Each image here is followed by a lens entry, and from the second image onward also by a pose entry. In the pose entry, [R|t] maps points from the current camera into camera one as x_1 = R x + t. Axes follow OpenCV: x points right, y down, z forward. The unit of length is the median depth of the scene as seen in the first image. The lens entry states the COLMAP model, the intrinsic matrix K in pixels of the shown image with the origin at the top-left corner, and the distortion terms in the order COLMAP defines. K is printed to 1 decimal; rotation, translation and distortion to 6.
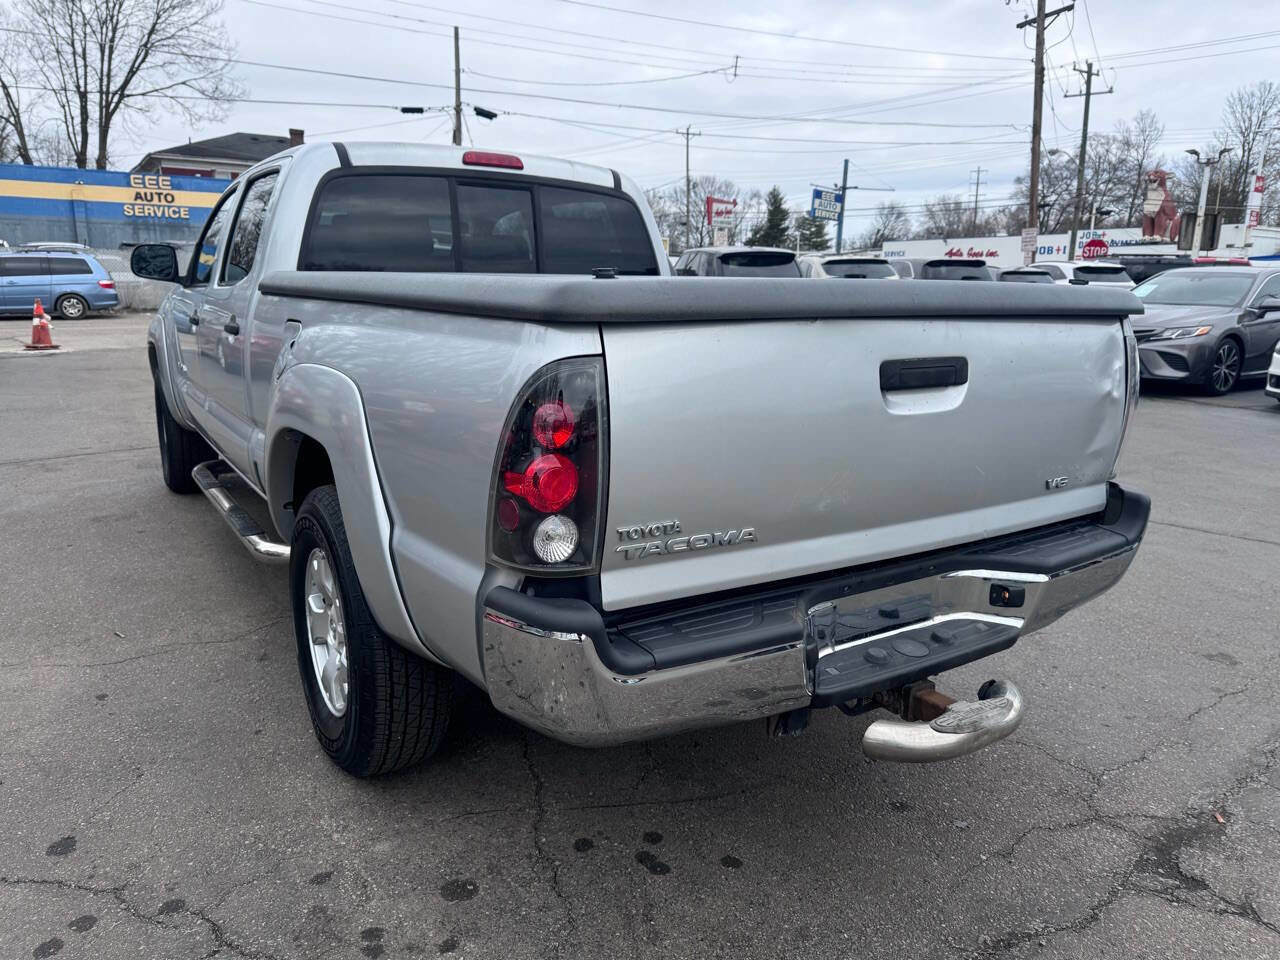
lens RADIAL K [[912.4, 0, 652.9], [0, 912.4, 487.3], [0, 0, 1]] dist [0.000874, -0.009317]
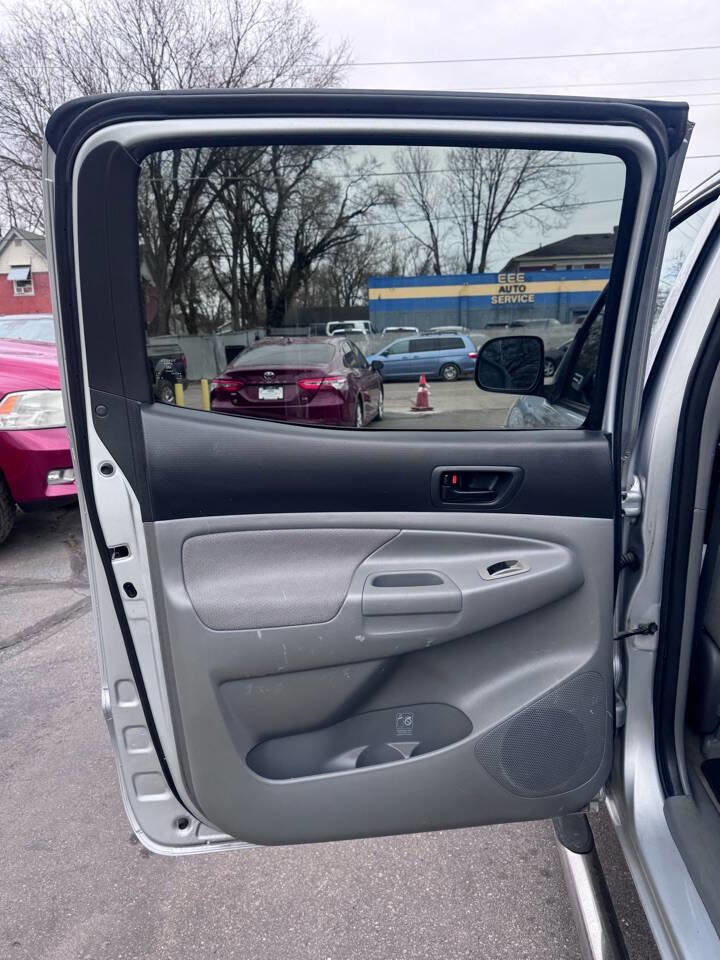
lens RADIAL K [[672.9, 0, 360.0], [0, 672.9, 480.0], [0, 0, 1]] dist [0.166488, -0.334138]
pose [[0.765909, 0.086627, -0.637087, -0.047264], [-0.101630, 0.994736, 0.013078, -0.024560], [0.634866, 0.054730, 0.770681, 0.086238]]
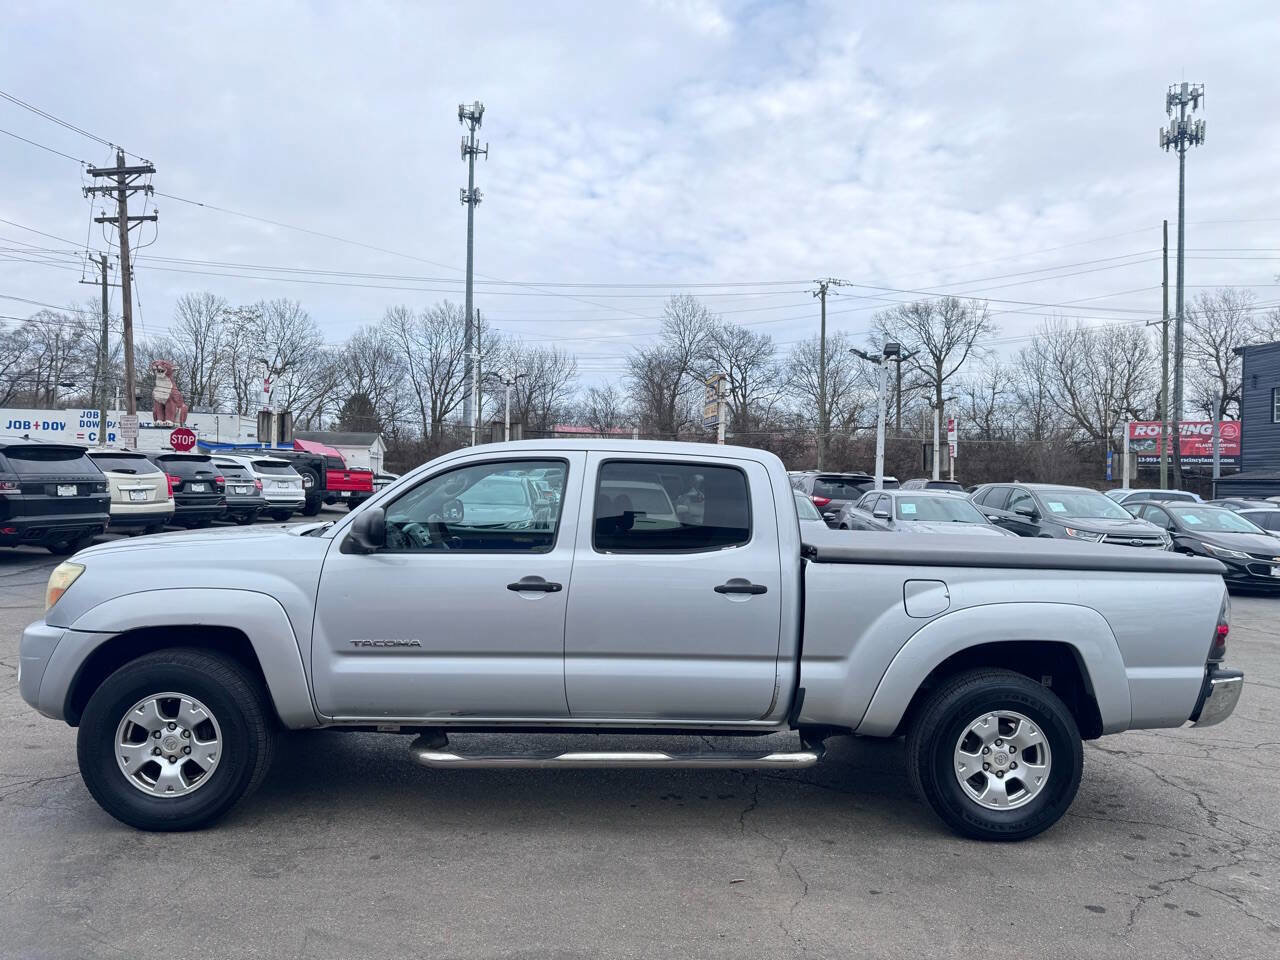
lens RADIAL K [[884.6, 0, 647.3], [0, 884.6, 478.7], [0, 0, 1]] dist [0.039680, -0.044126]
pose [[0.497305, 0.006126, 0.867554, -0.173536], [0.164320, 0.981210, -0.101122, -0.024195], [-0.851872, 0.192845, 0.486954, 0.052820]]
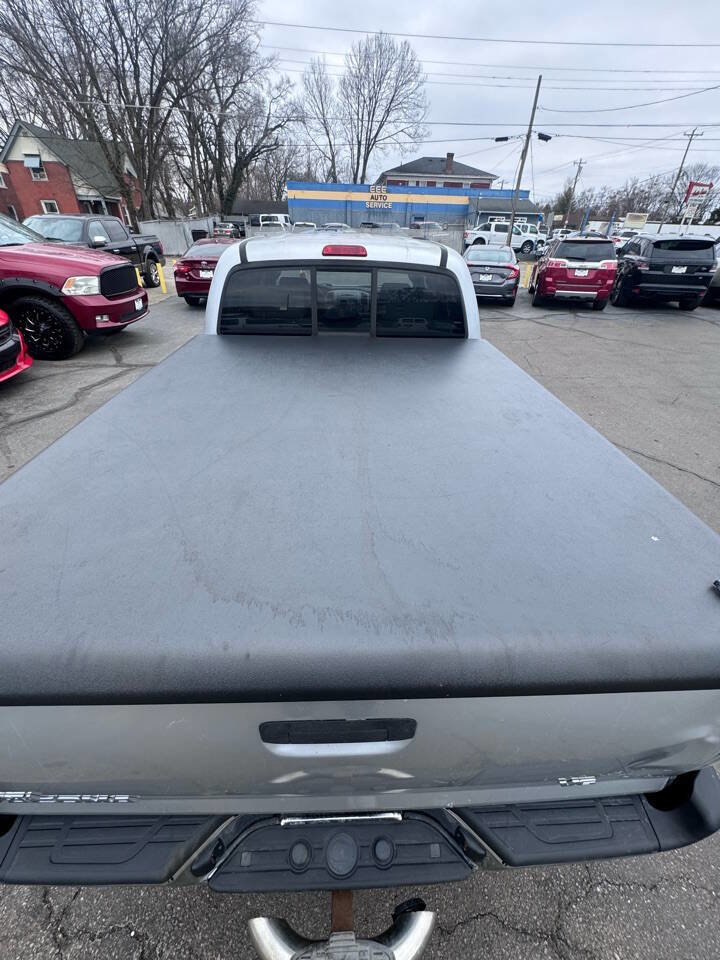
lens RADIAL K [[383.2, 0, 360.0], [0, 383.2, 480.0], [0, 0, 1]] dist [-0.002497, -0.000489]
pose [[0.852355, 0.287536, -0.436824, 0.024525], [-0.123142, 0.922148, 0.366714, -0.028282], [0.508260, -0.258779, 0.821405, 0.047583]]
